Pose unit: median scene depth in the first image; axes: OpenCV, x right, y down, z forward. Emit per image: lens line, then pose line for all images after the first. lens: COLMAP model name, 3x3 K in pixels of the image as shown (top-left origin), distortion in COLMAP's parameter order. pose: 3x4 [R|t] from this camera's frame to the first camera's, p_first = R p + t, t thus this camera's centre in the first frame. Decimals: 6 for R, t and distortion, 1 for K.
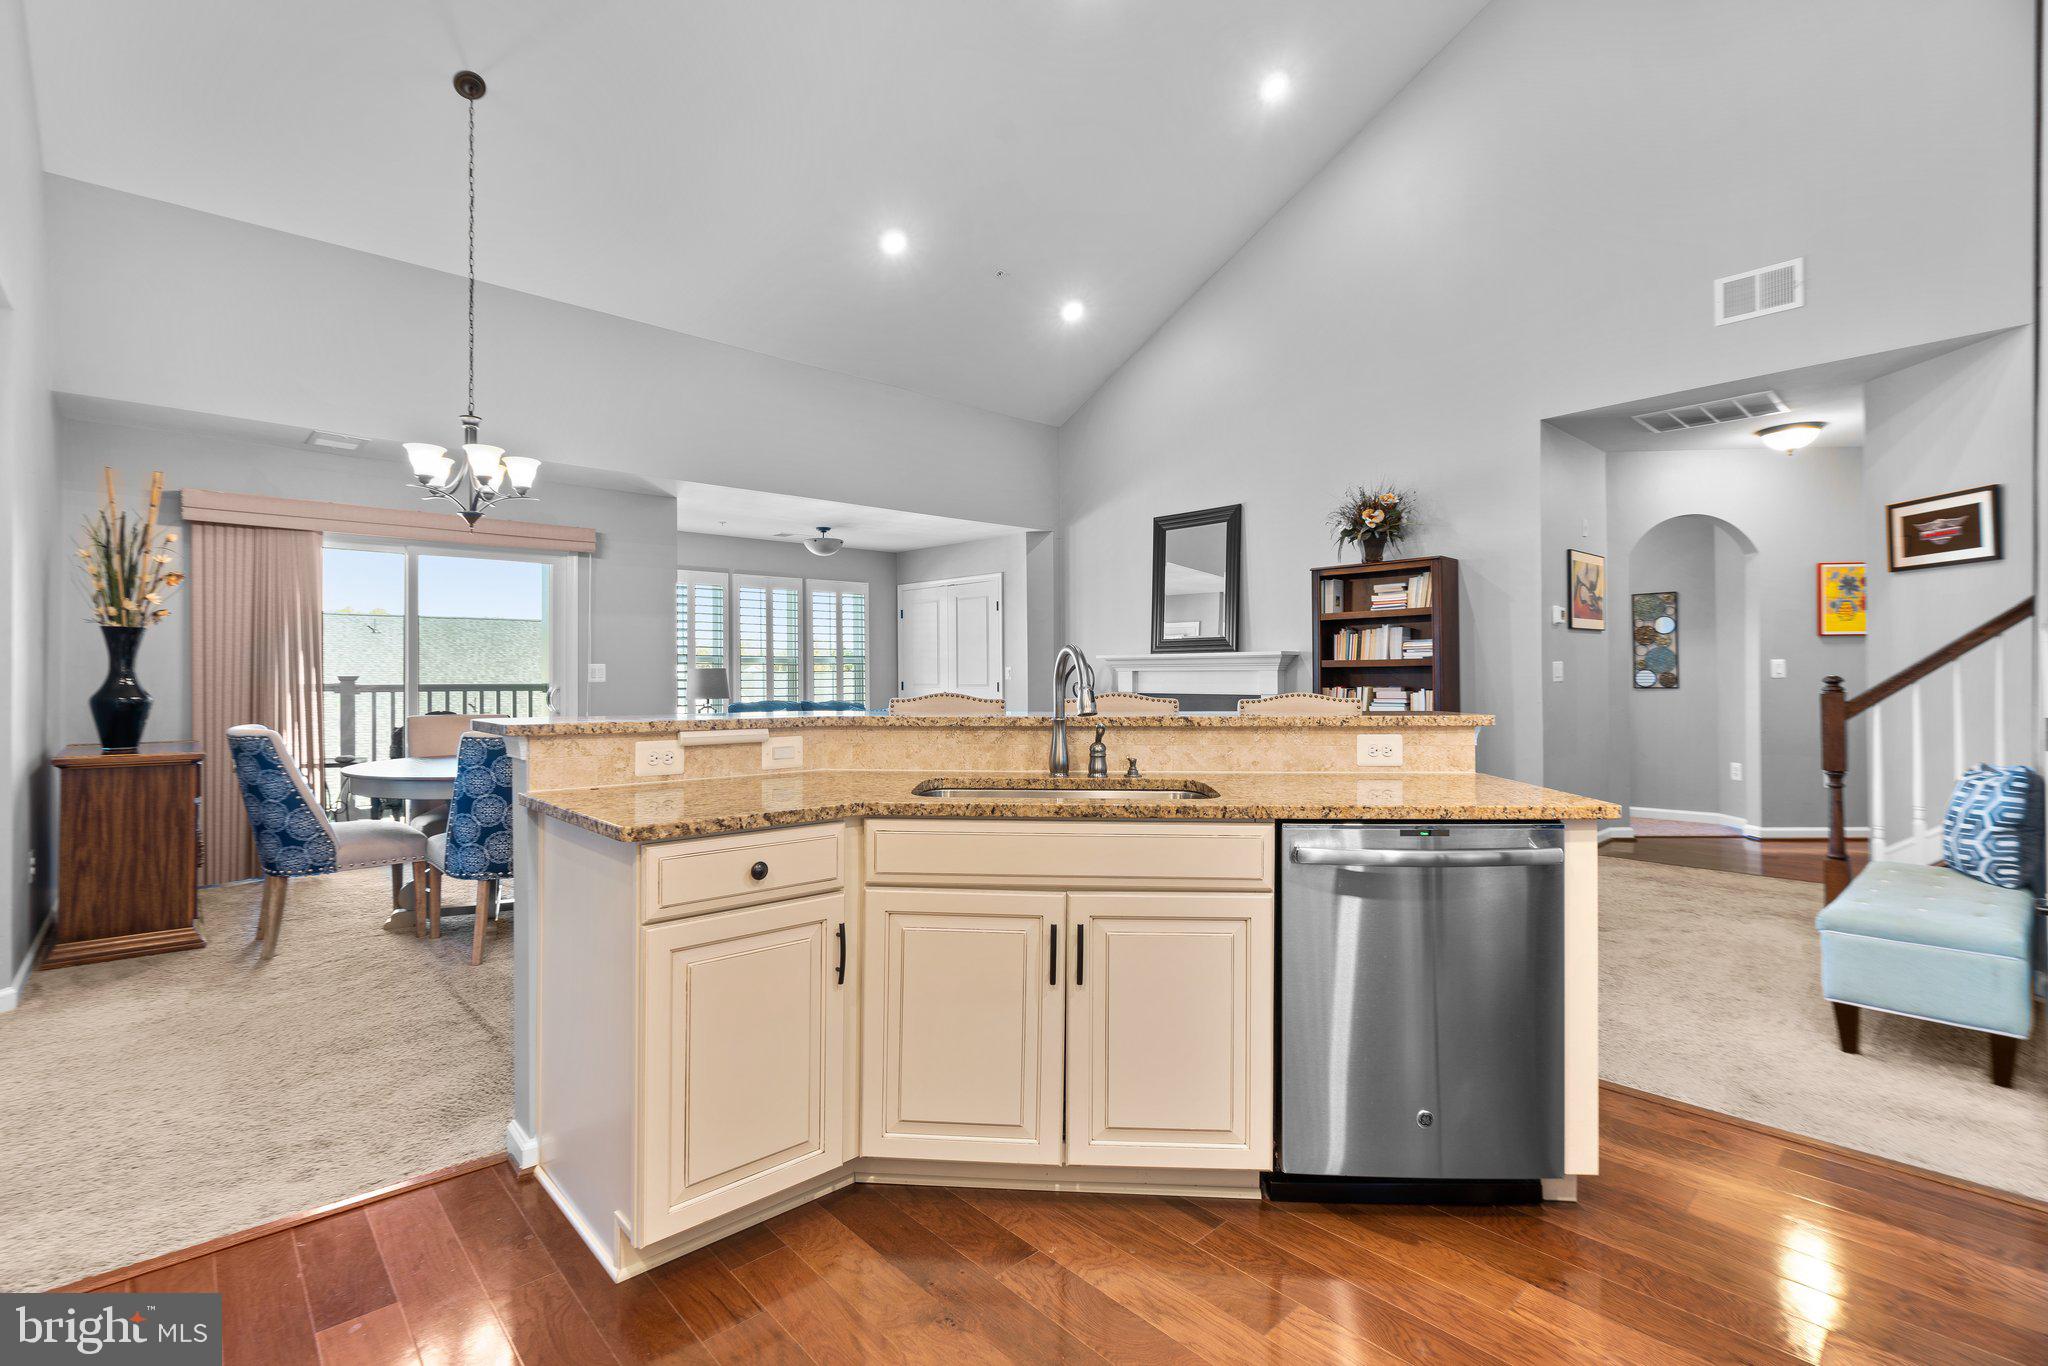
lens RADIAL K [[923.5, 0, 1004.9], [0, 923.5, 672.7], [0, 0, 1]] dist [-0.013631, 0.007128]
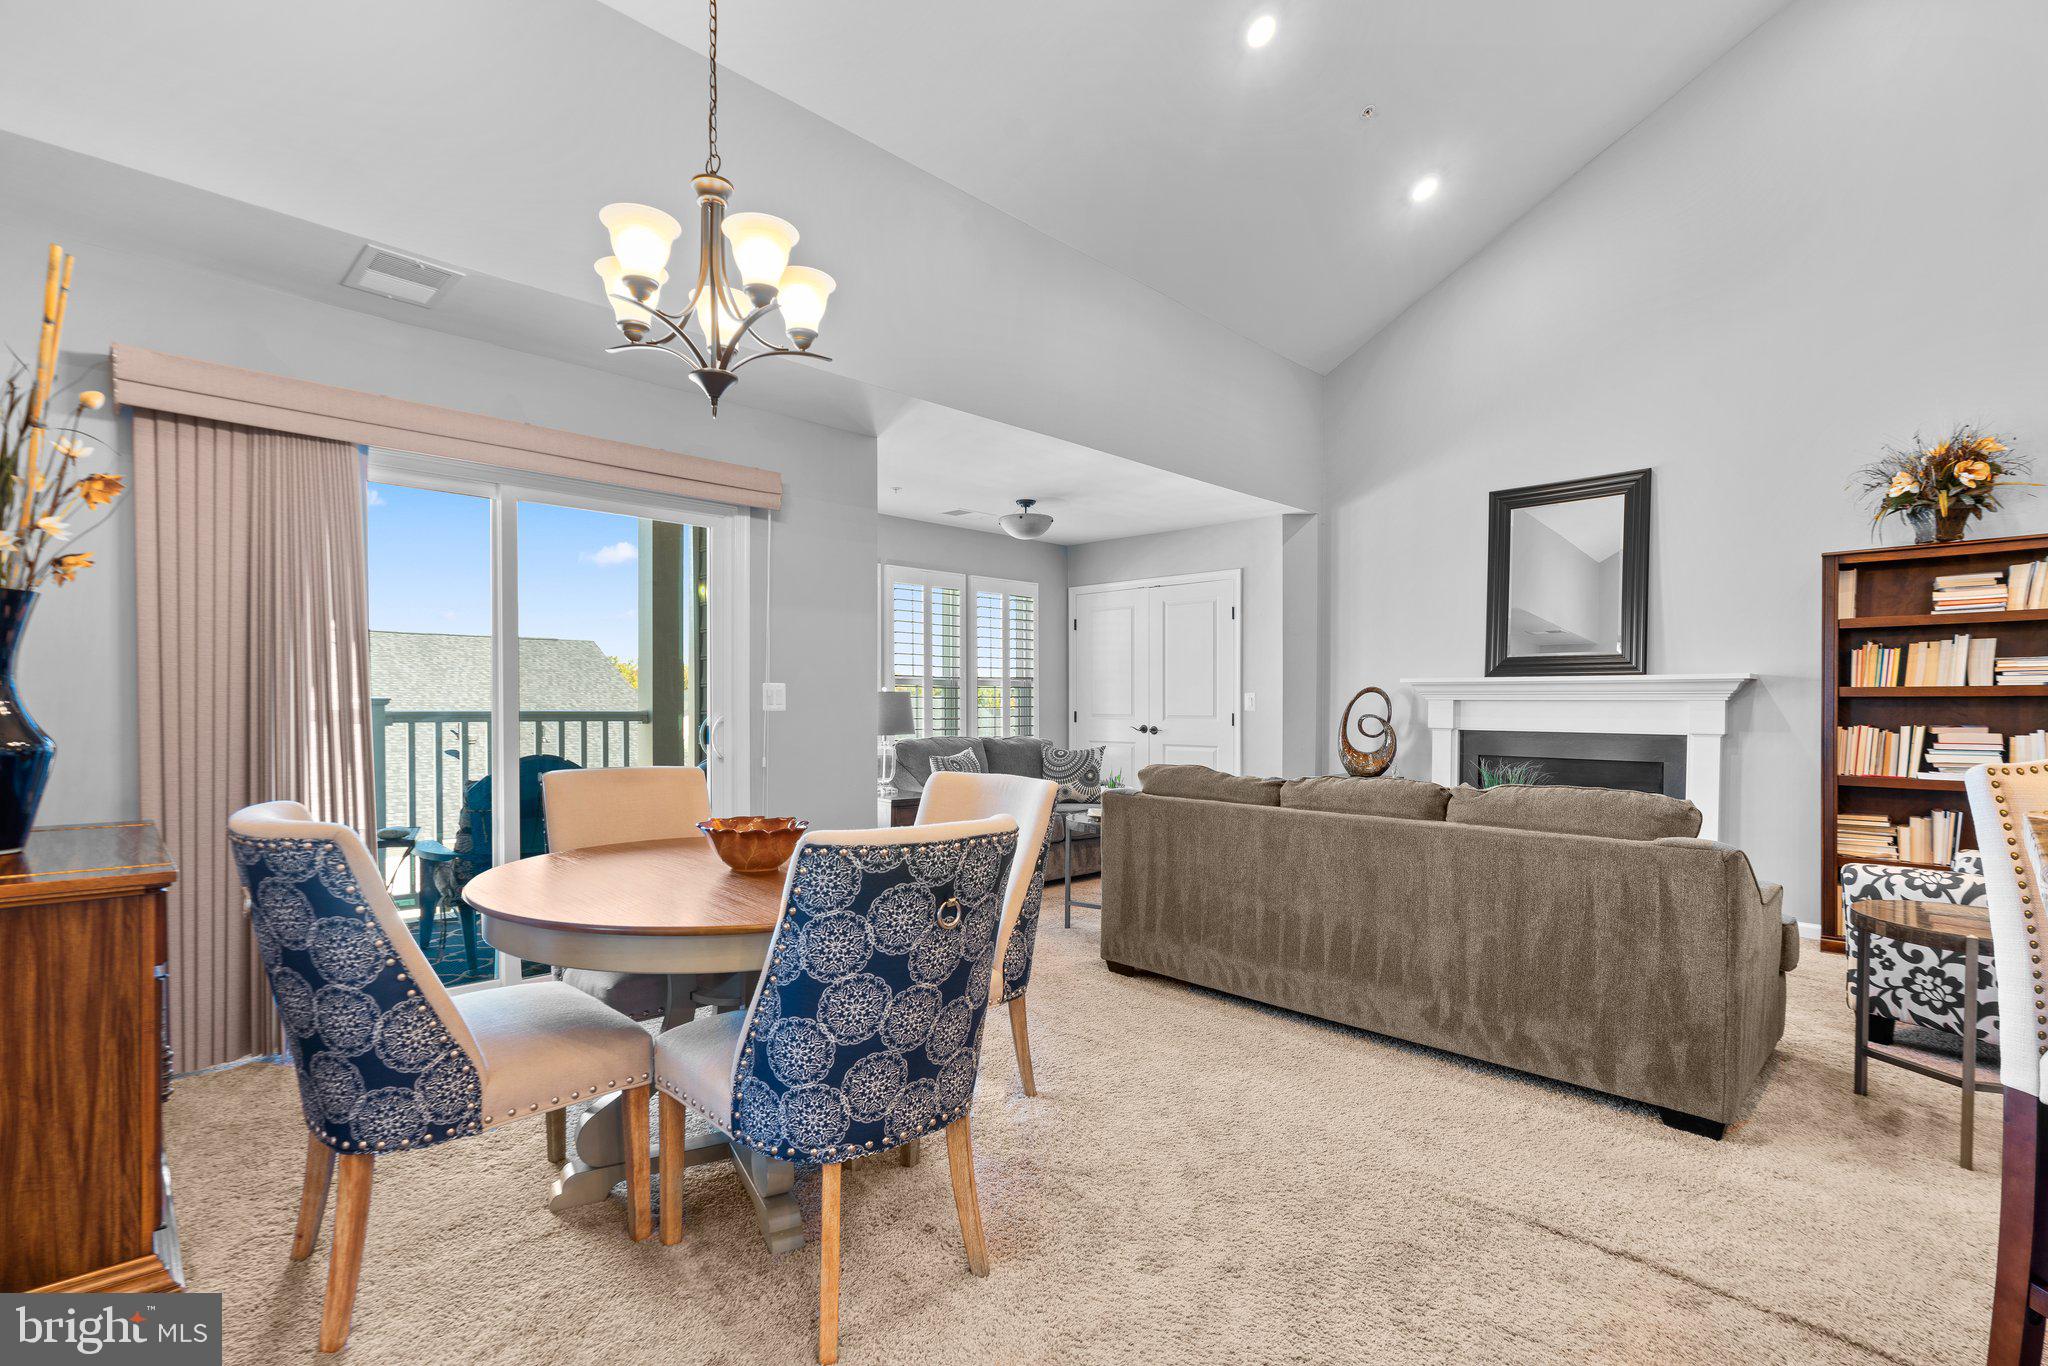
lens RADIAL K [[937.9, 0, 1018.7], [0, 937.9, 721.7], [0, 0, 1]] dist [-0.010671, 0.006070]
pose [[0.999211, 0.006671, 0.039164, -0.311496], [-0.007570, 0.999710, 0.022859, 0.001313], [-0.039001, -0.023137, 0.998971, 0.344702]]
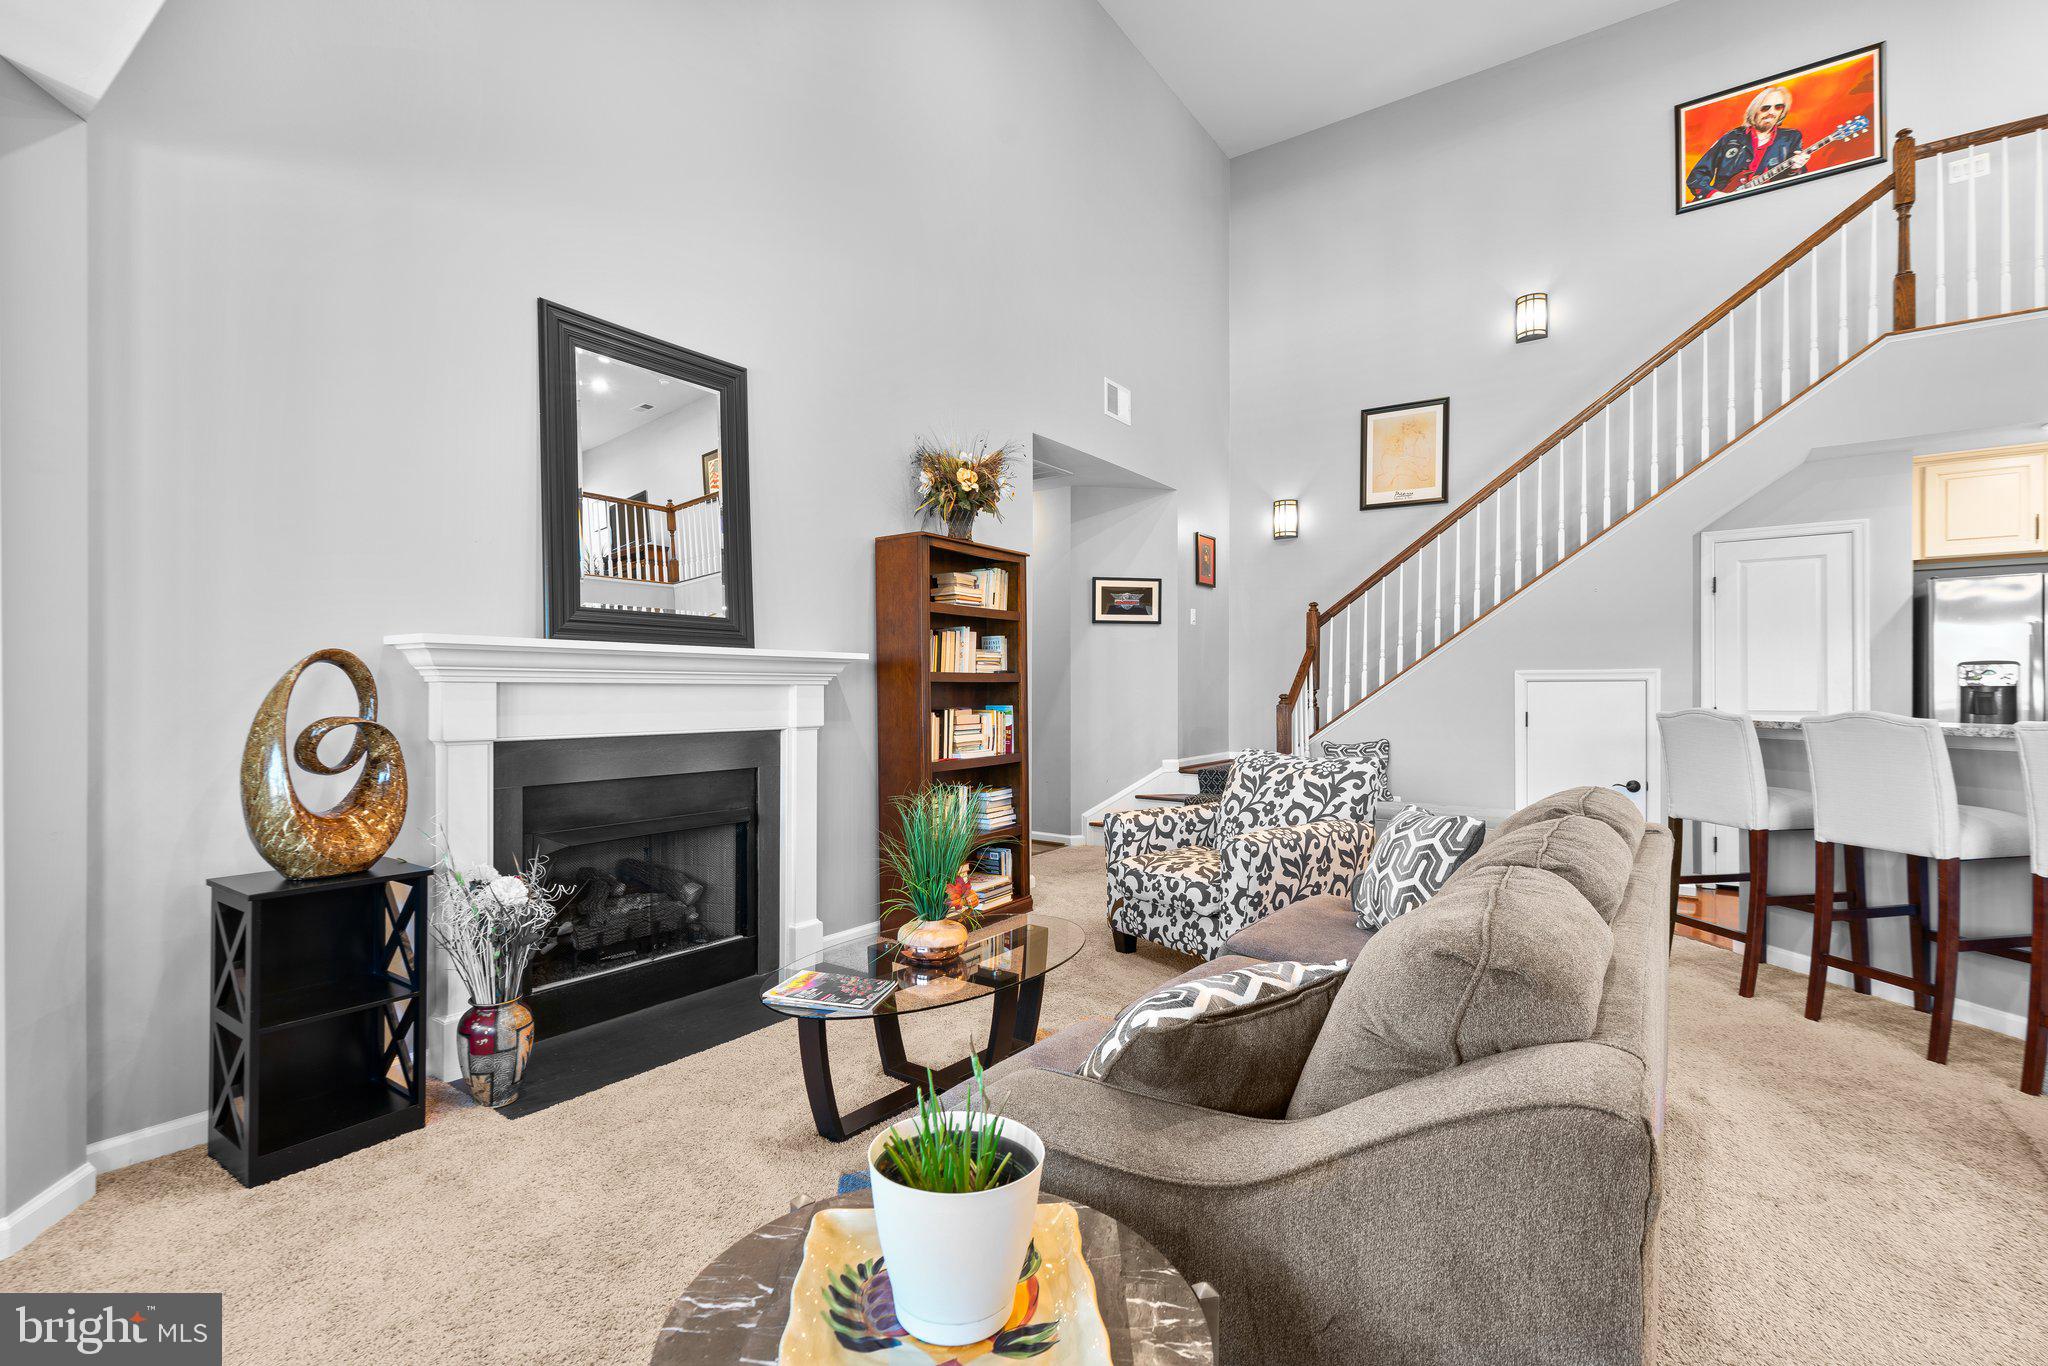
lens RADIAL K [[921.3, 0, 1013.9], [0, 921.3, 693.9], [0, 0, 1]] dist [-0.001771, 0.000288]
pose [[-0.216211, -0.000043, 0.976347, -0.344921], [-0.002643, 0.999996, -0.000541, 0.003158], [-0.976343, -0.002697, -0.216210, 1.144163]]
